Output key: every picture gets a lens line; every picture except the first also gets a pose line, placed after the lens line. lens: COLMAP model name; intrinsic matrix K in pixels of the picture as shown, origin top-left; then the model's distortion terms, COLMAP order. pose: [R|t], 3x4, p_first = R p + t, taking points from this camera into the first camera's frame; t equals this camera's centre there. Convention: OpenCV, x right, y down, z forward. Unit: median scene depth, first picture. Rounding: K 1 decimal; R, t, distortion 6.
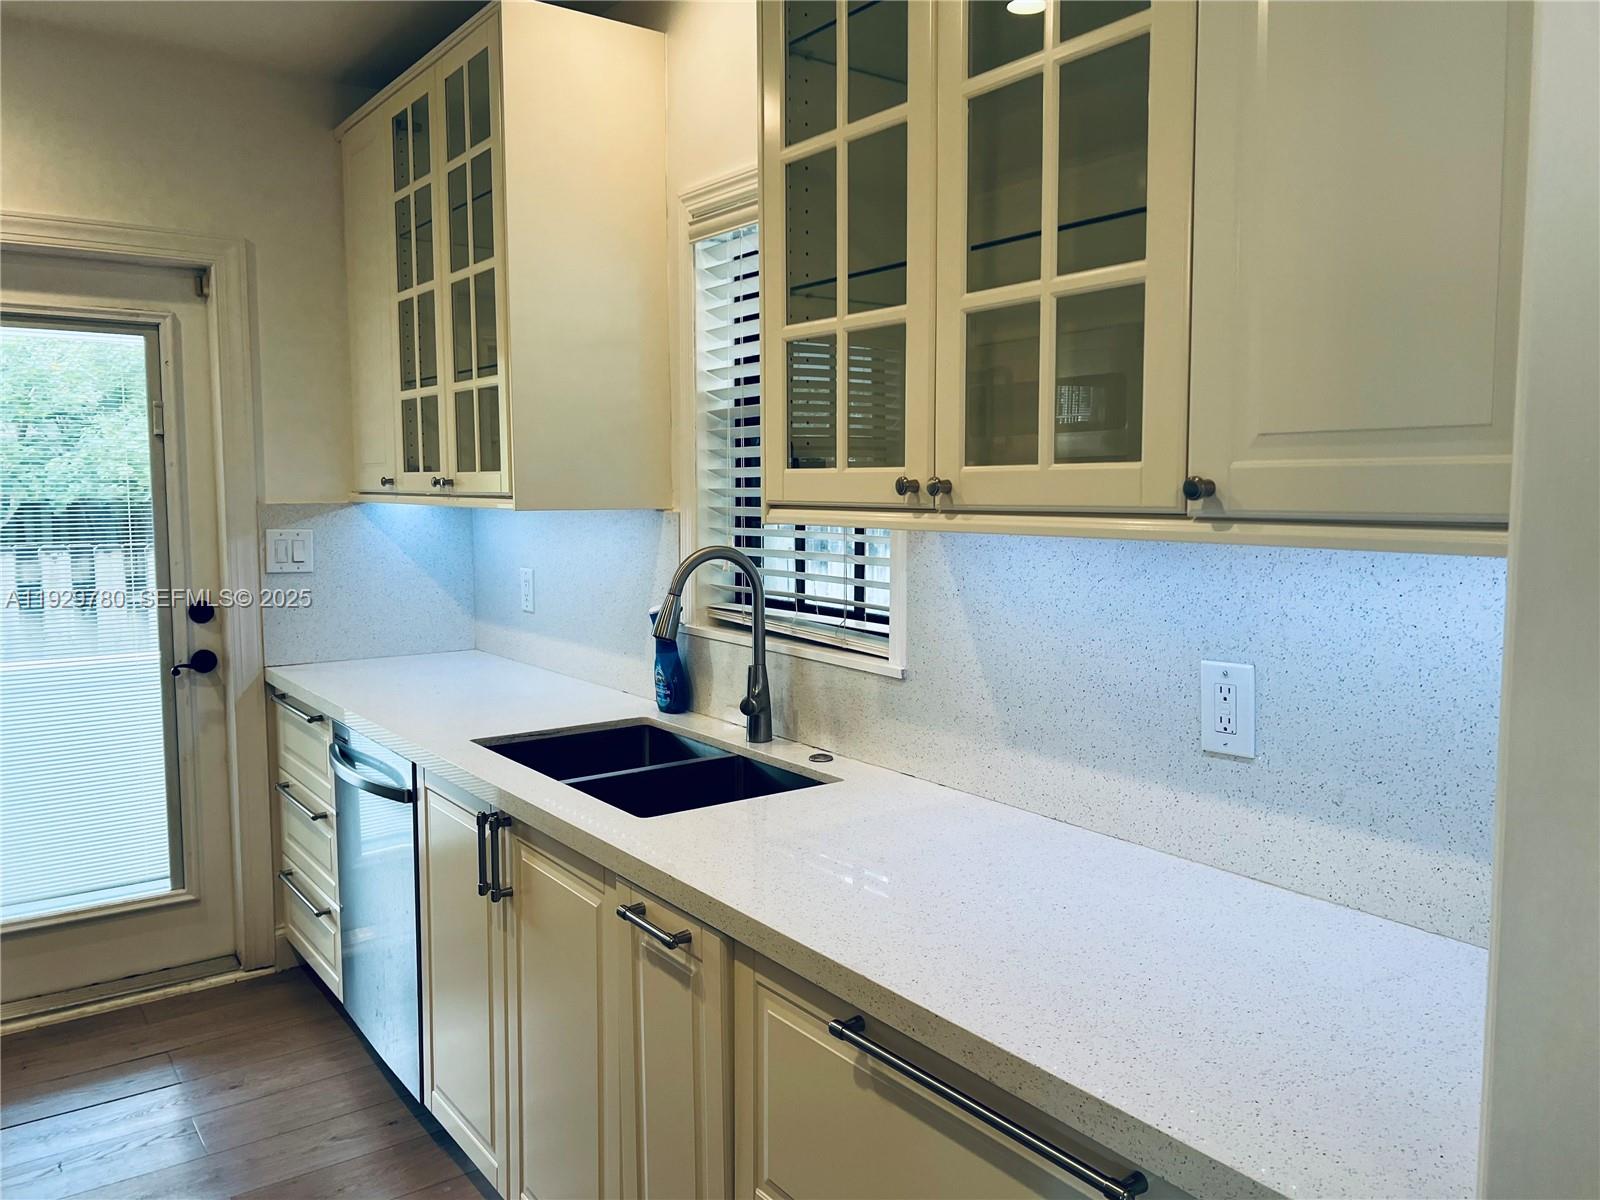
lens RADIAL K [[1195.2, 0, 800.1], [0, 1195.2, 573.3], [0, 0, 1]] dist [0.063684, -0.085462]
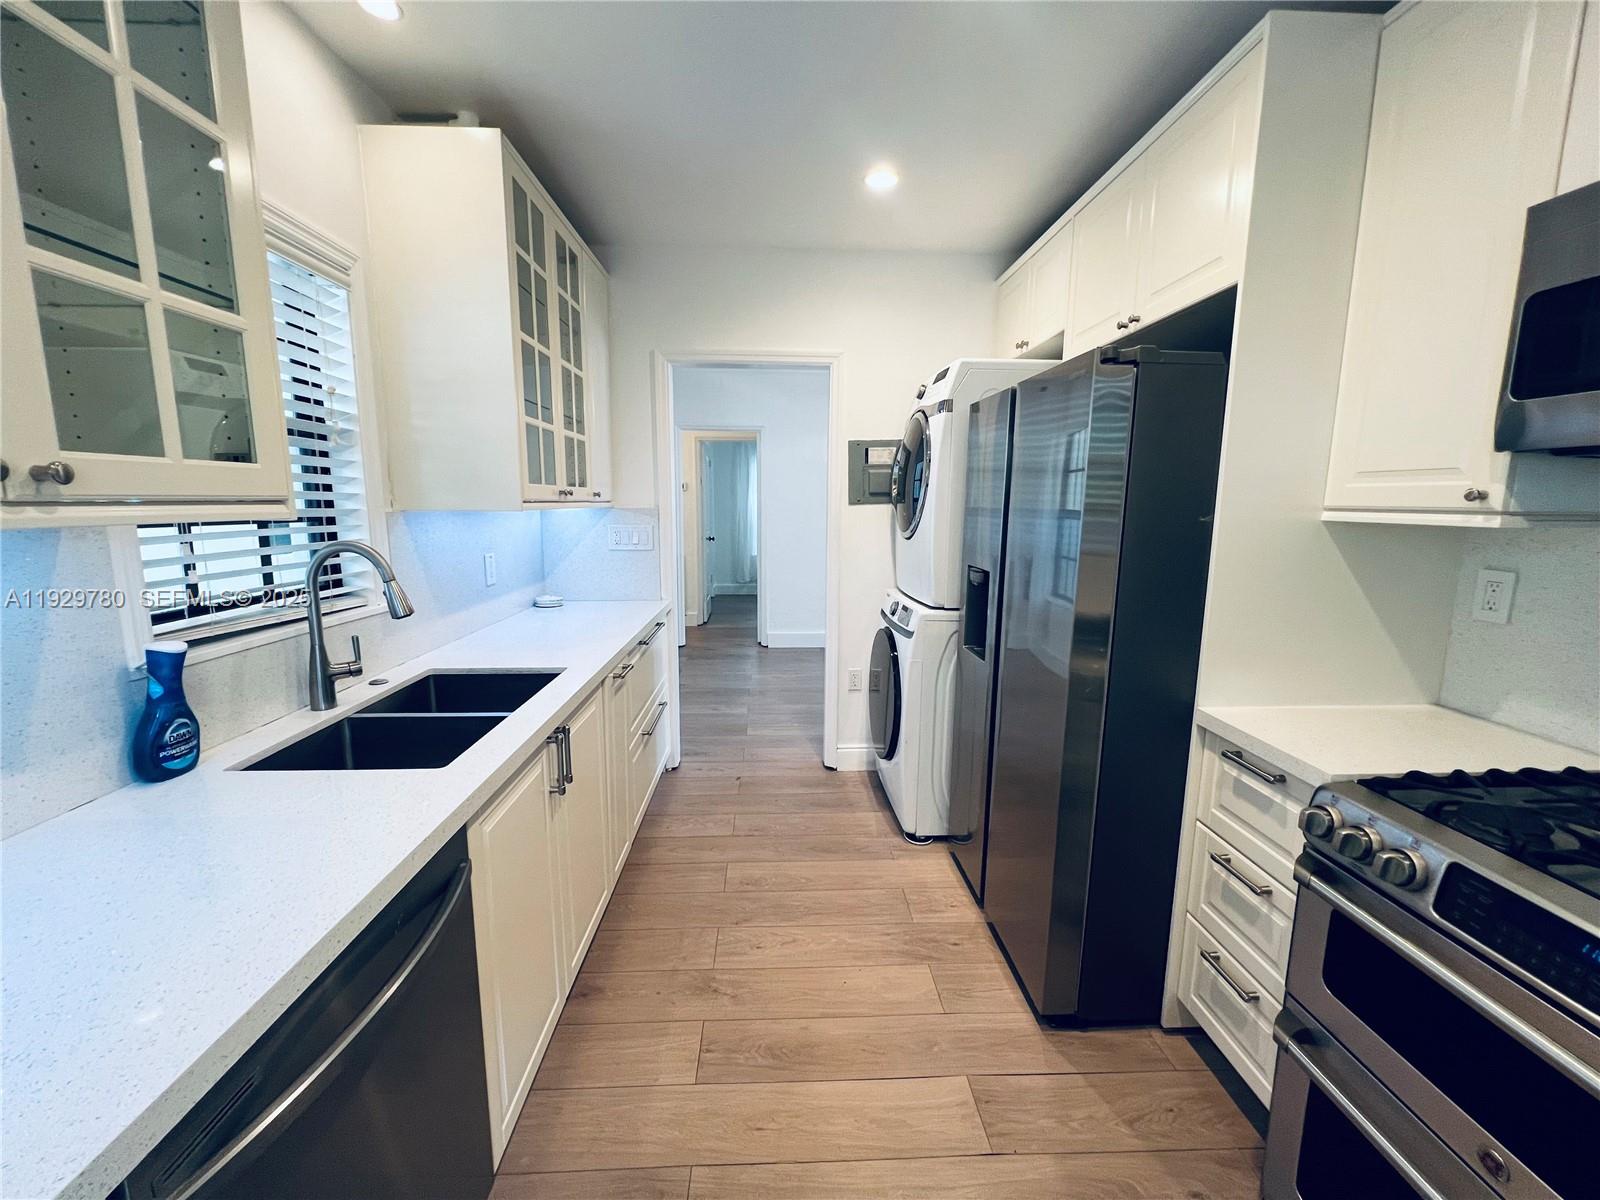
lens RADIAL K [[645.1, 0, 795.1], [0, 645.1, 596.8], [0, 0, 1]] dist [0.000958, 0.000385]
pose [[-0.824121, -0.086192, 0.559818, -0.567792], [0.040803, 0.976752, 0.210452, -0.060722], [-0.564943, 0.196280, -0.801445, 0.916949]]
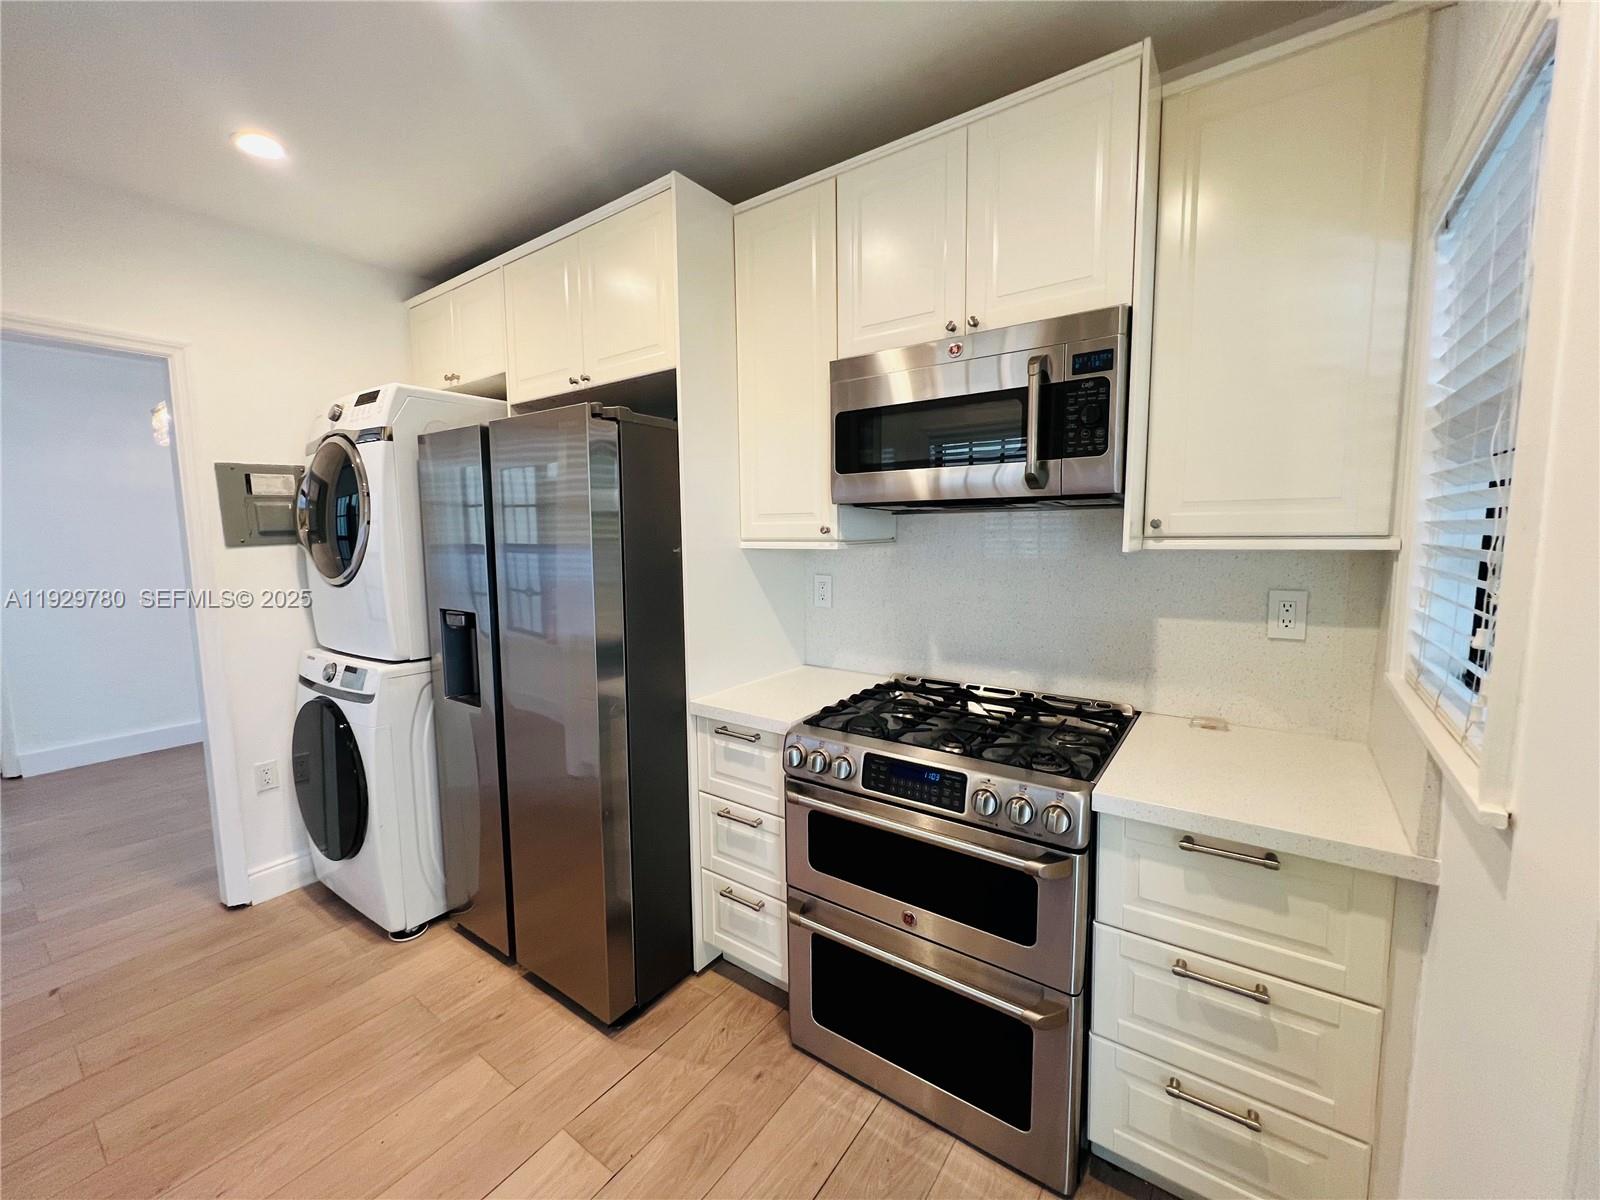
lens RADIAL K [[645.1, 0, 795.1], [0, 645.1, 596.8], [0, 0, 1]] dist [0.000958, 0.000385]
pose [[-0.953875, 0.045982, -0.296663, -0.472758], [-0.007880, 0.984025, 0.177857, -0.068708], [0.300102, 0.171991, -0.938274, 0.951841]]
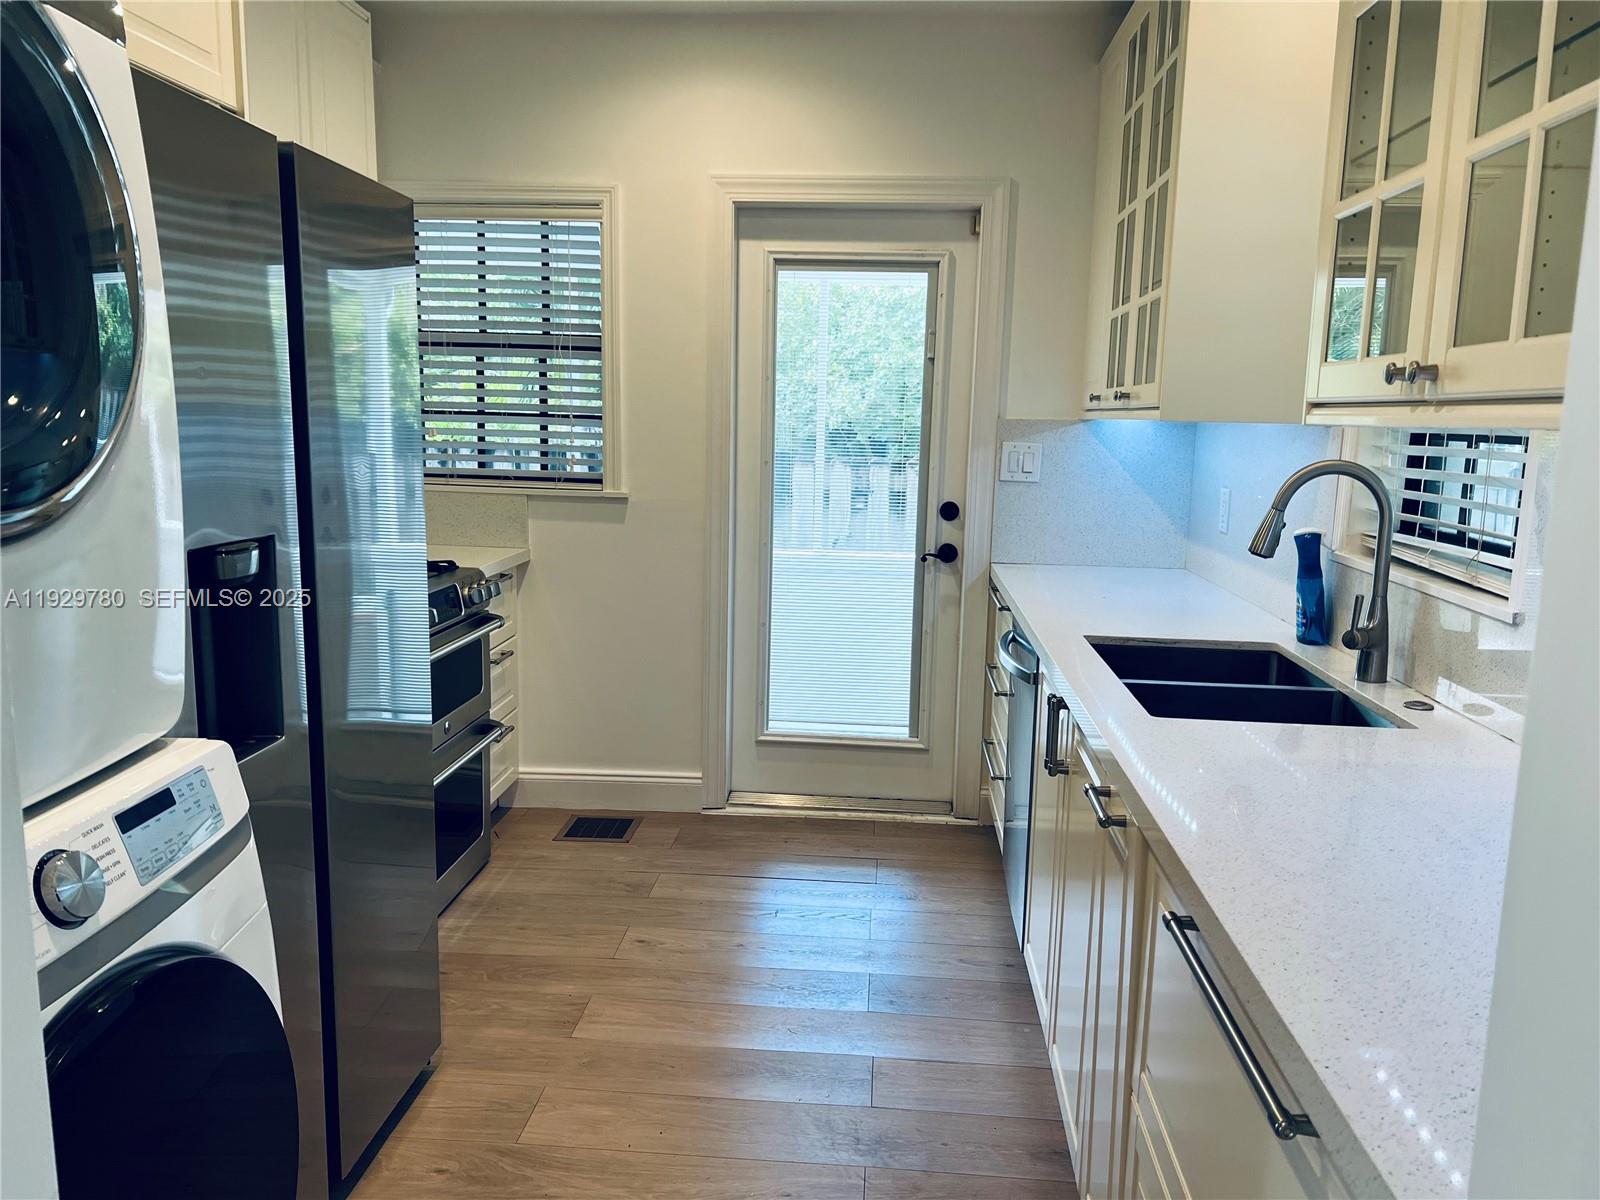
lens RADIAL K [[1191.9, 0, 800.0], [0, 1191.9, 600.0], [0, 0, 1]] dist [0.105059, -0.177931]
pose [[0.751705, 0.119451, -0.648592, 0.169840], [-0.074764, 0.992555, 0.096148, 0.018126], [0.655248, -0.023783, 0.755039, 0.024068]]
